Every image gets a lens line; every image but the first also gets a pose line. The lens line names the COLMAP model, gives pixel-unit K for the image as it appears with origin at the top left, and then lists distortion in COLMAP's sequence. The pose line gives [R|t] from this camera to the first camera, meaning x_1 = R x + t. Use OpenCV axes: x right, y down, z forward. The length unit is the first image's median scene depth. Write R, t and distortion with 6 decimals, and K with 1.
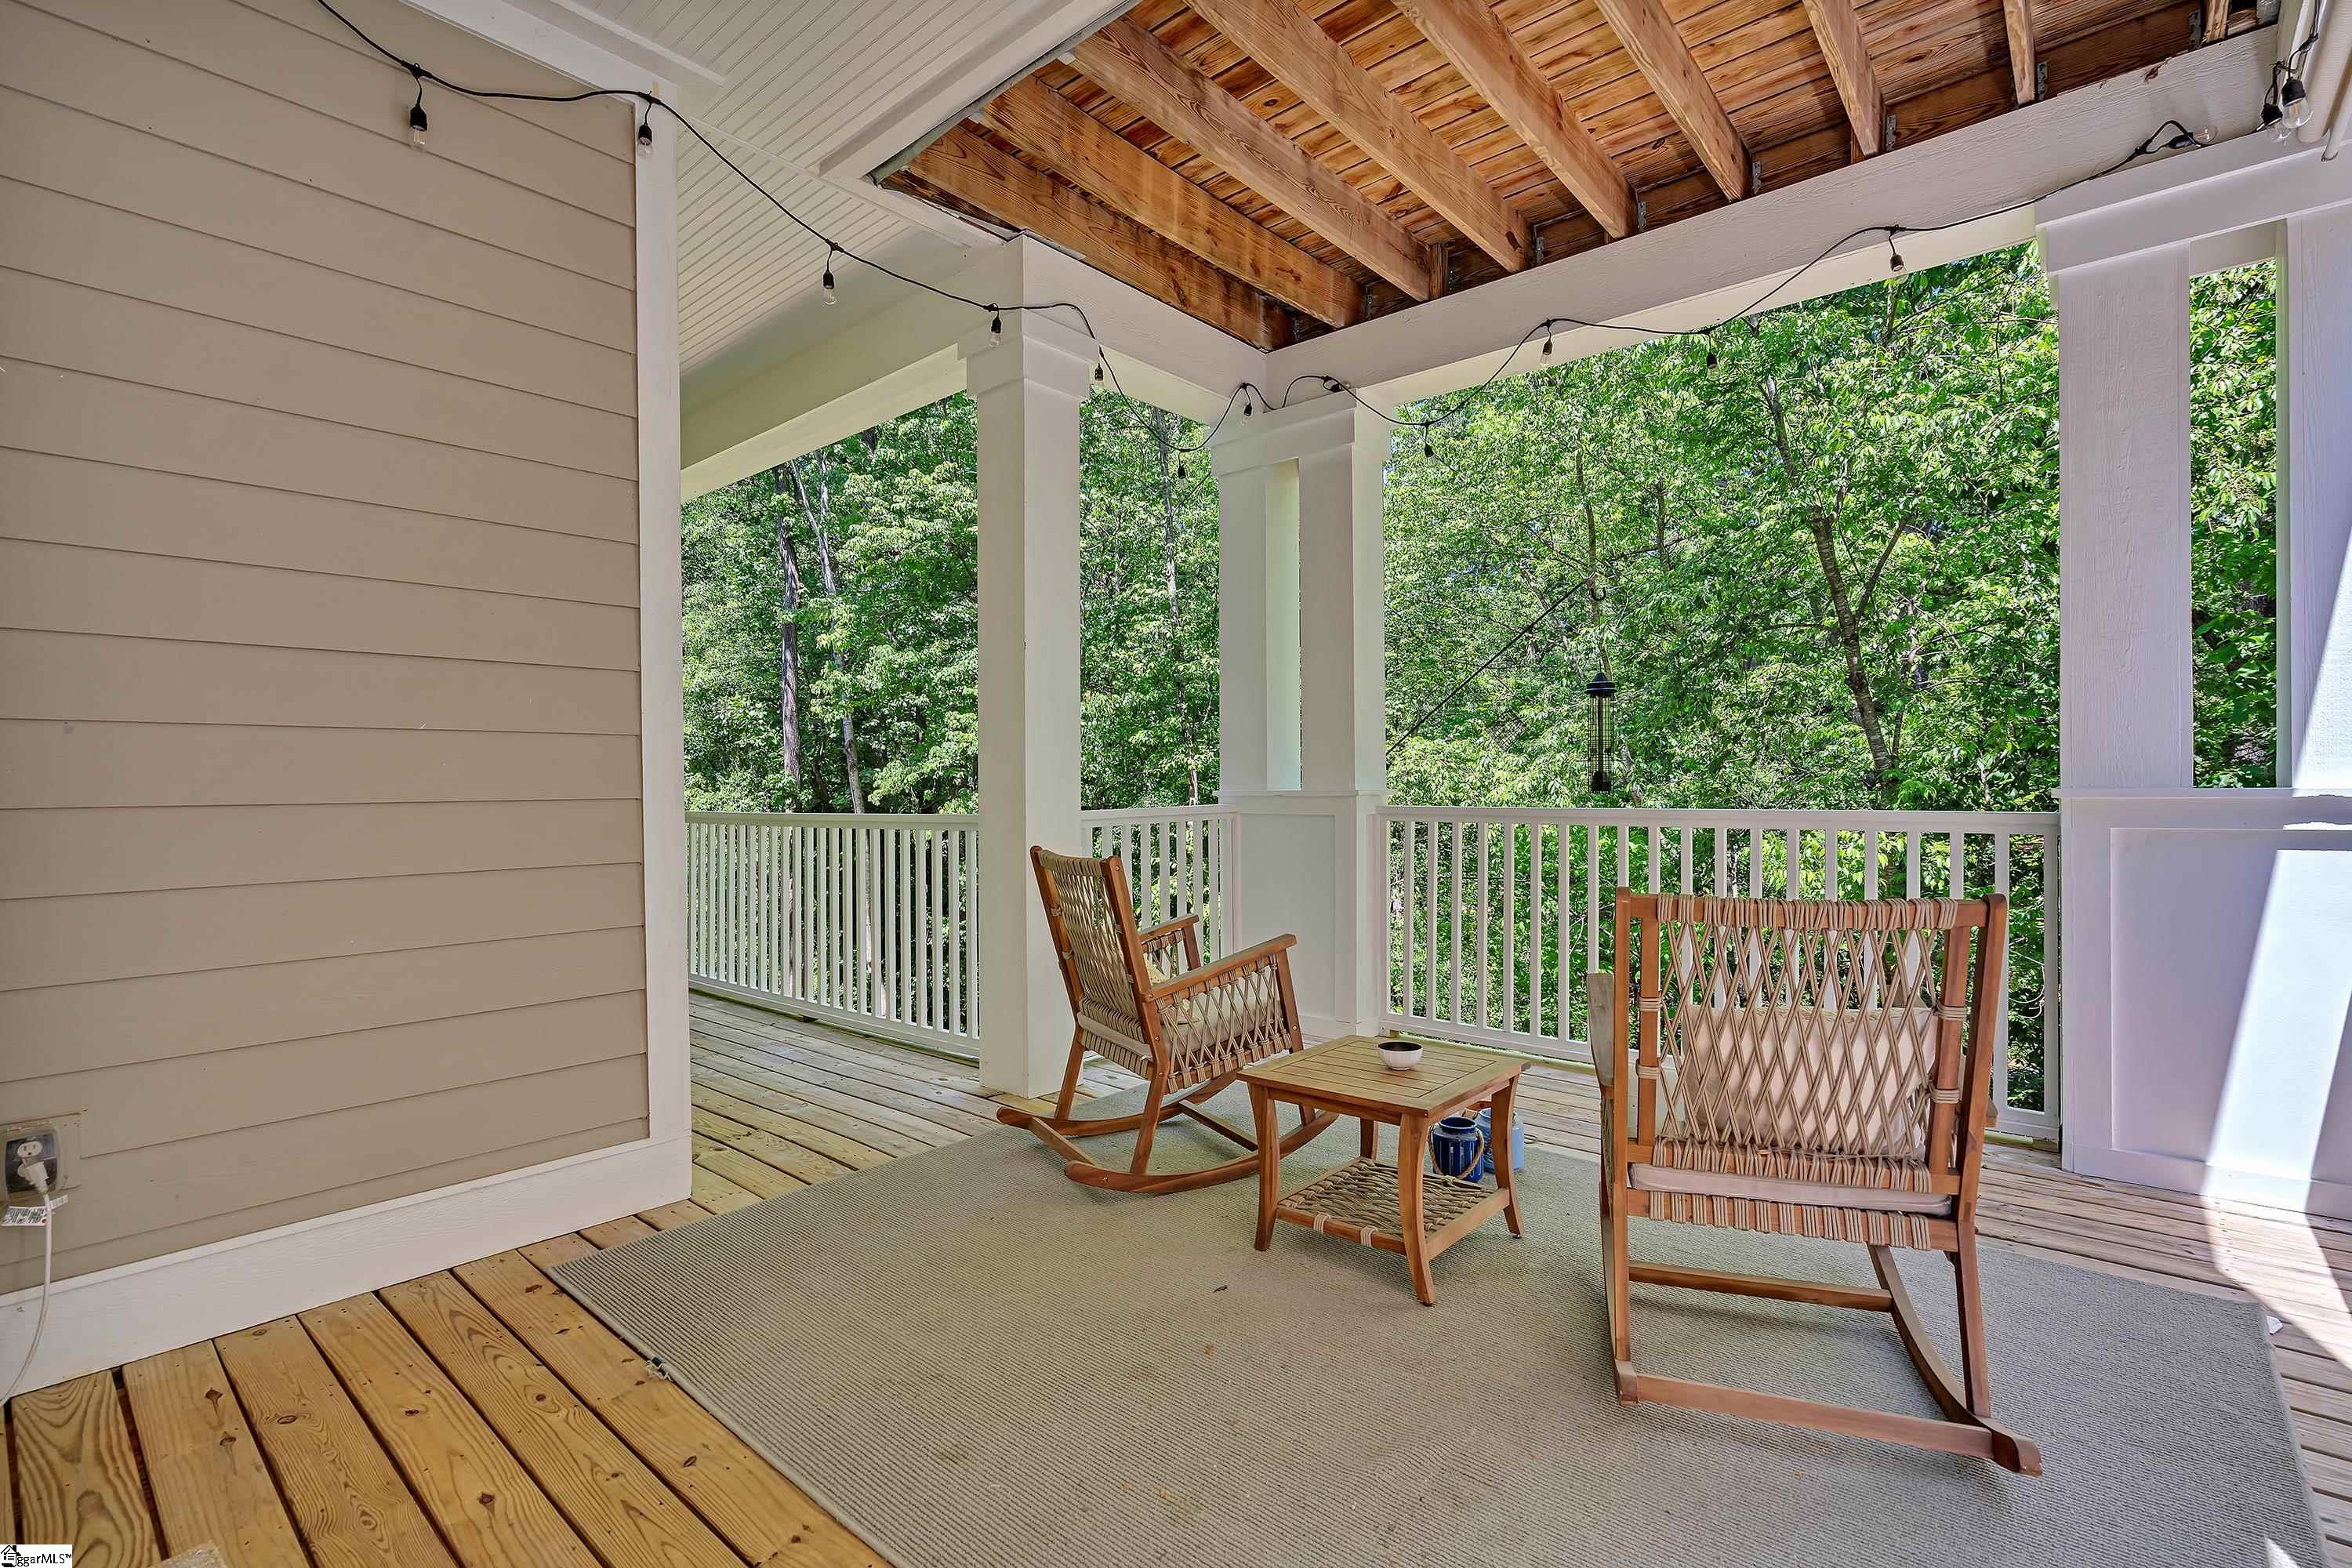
lens RADIAL K [[1066.0, 0, 1175.5], [0, 1066.0, 779.6], [0, 0, 1]] dist [-0.001670, -0.000074]
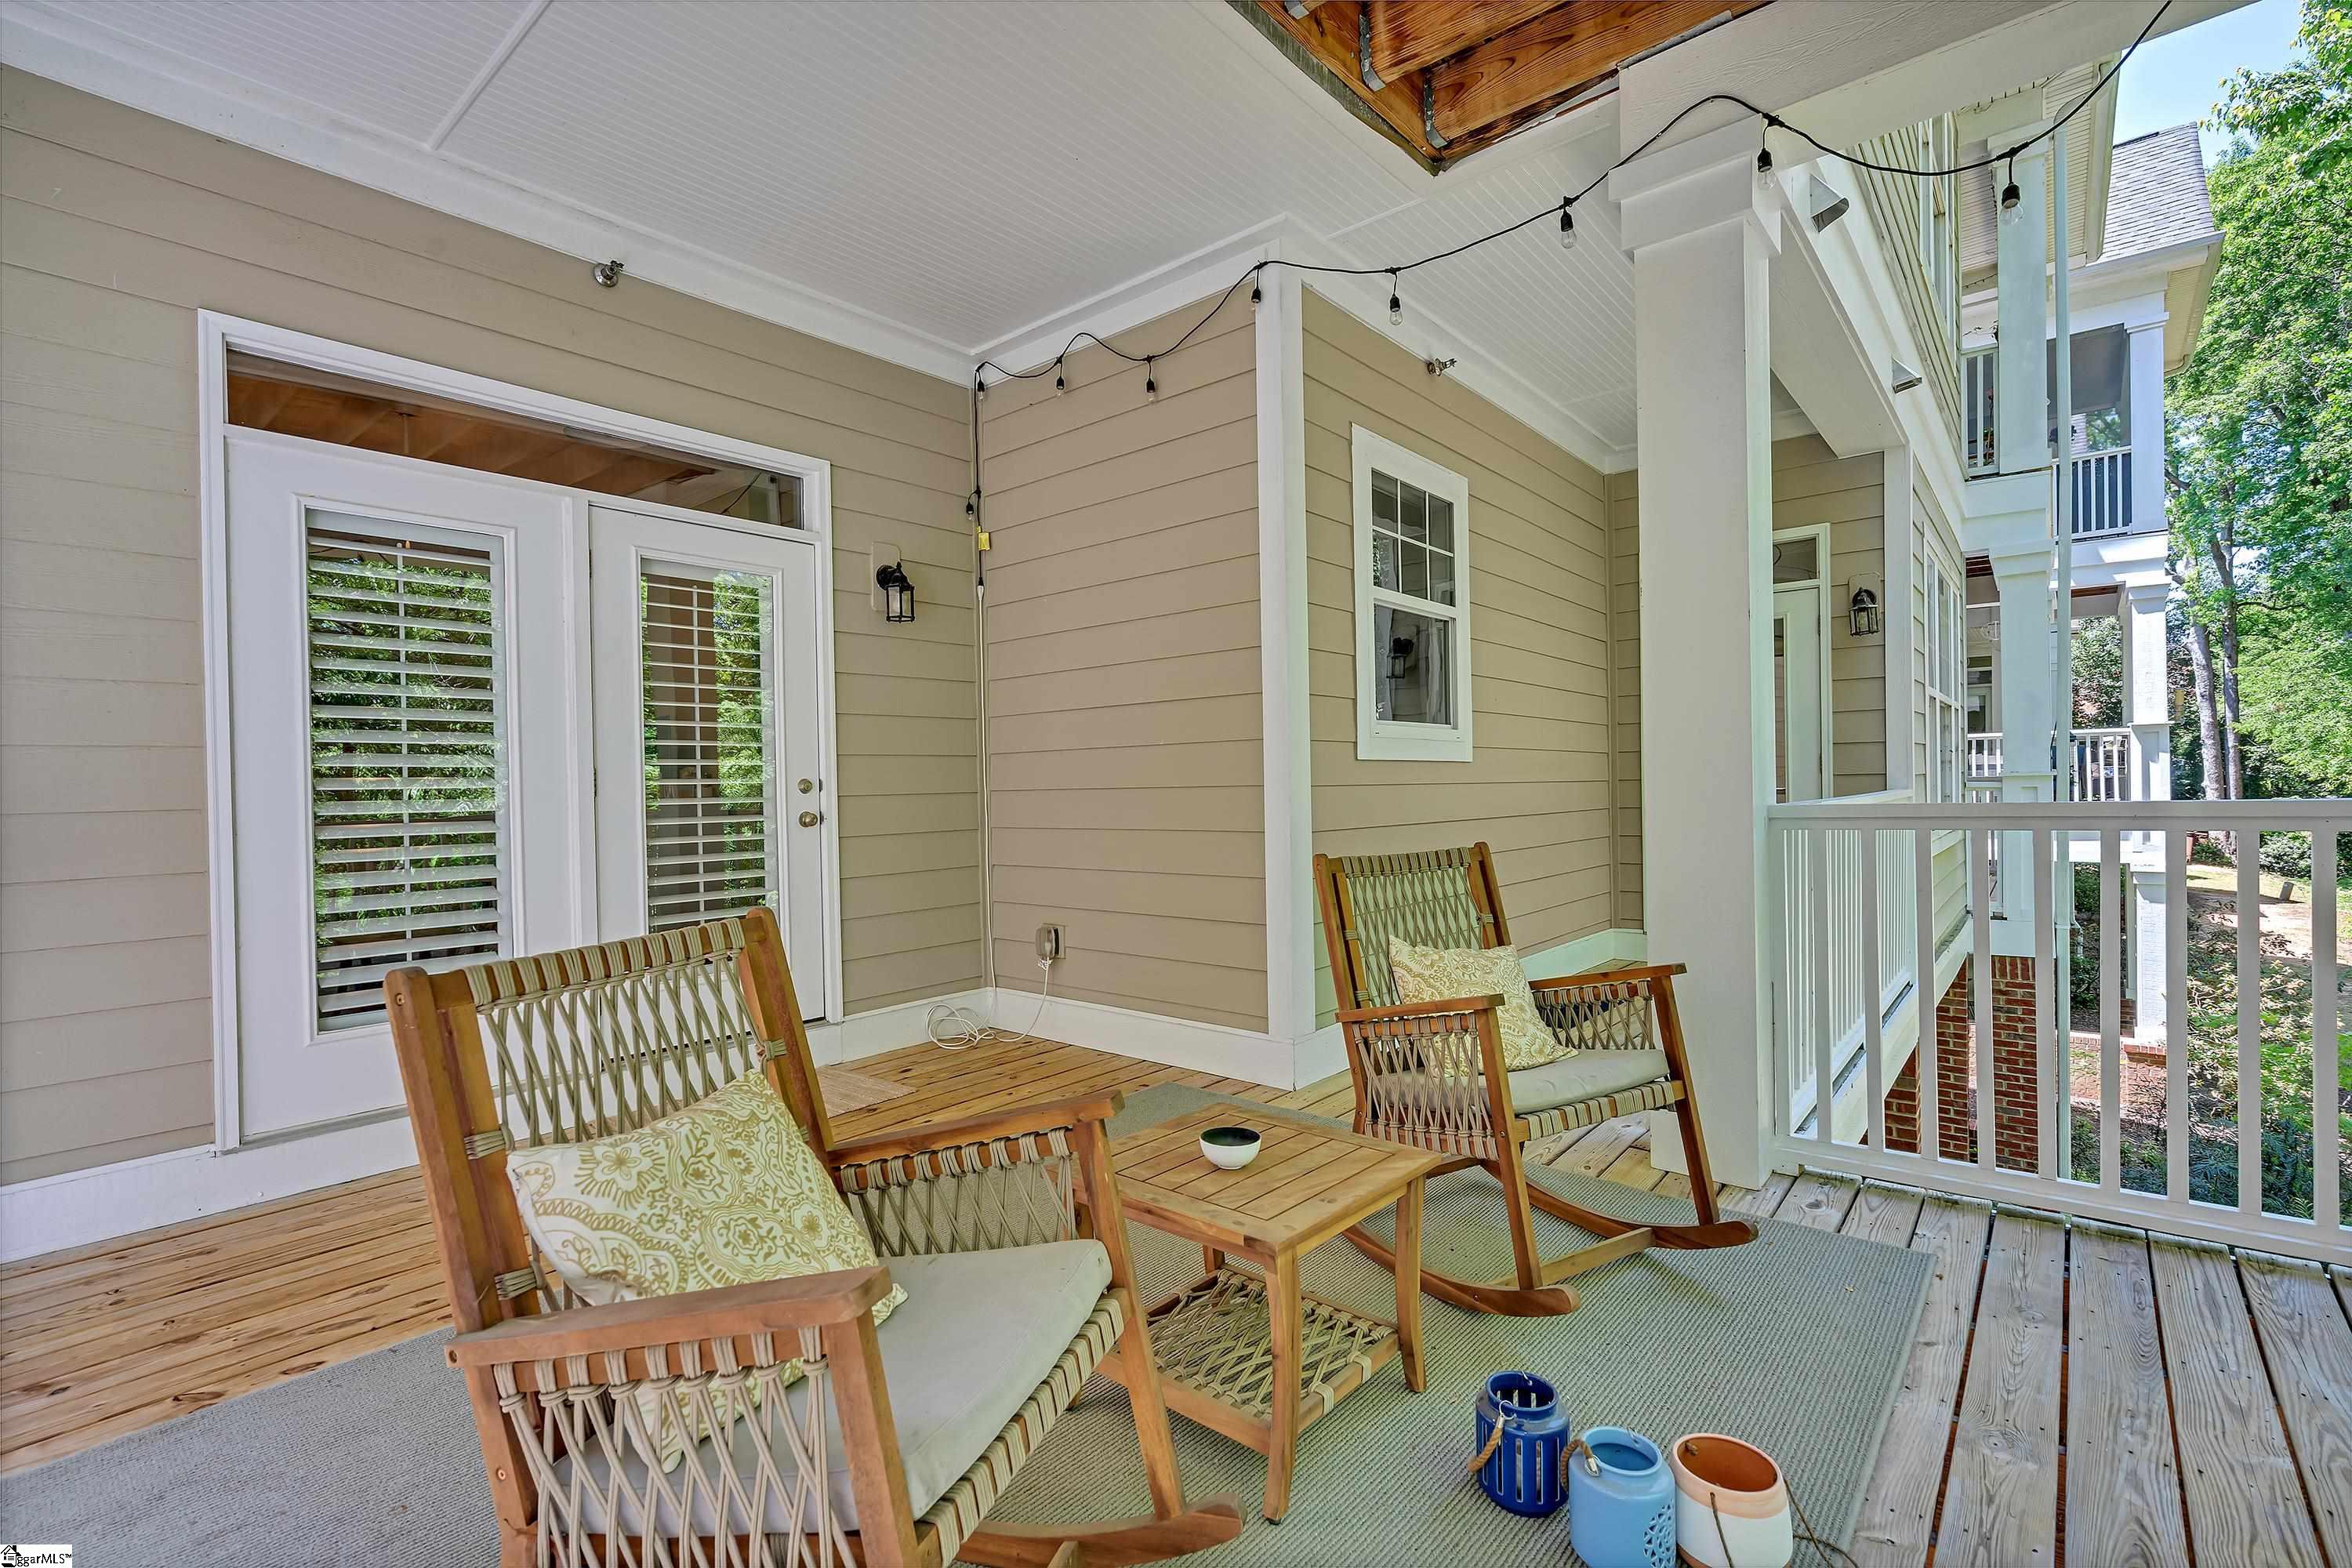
lens RADIAL K [[1066.0, 0, 1175.3], [0, 1066.0, 788.5], [0, 0, 1]] dist [-0.001670, -0.000074]
pose [[0.011999, 0.006549, -0.999907, 0.853650], [0.020684, 0.999763, 0.006796, 0.010109], [0.999714, -0.020763, 0.011861, 0.858321]]
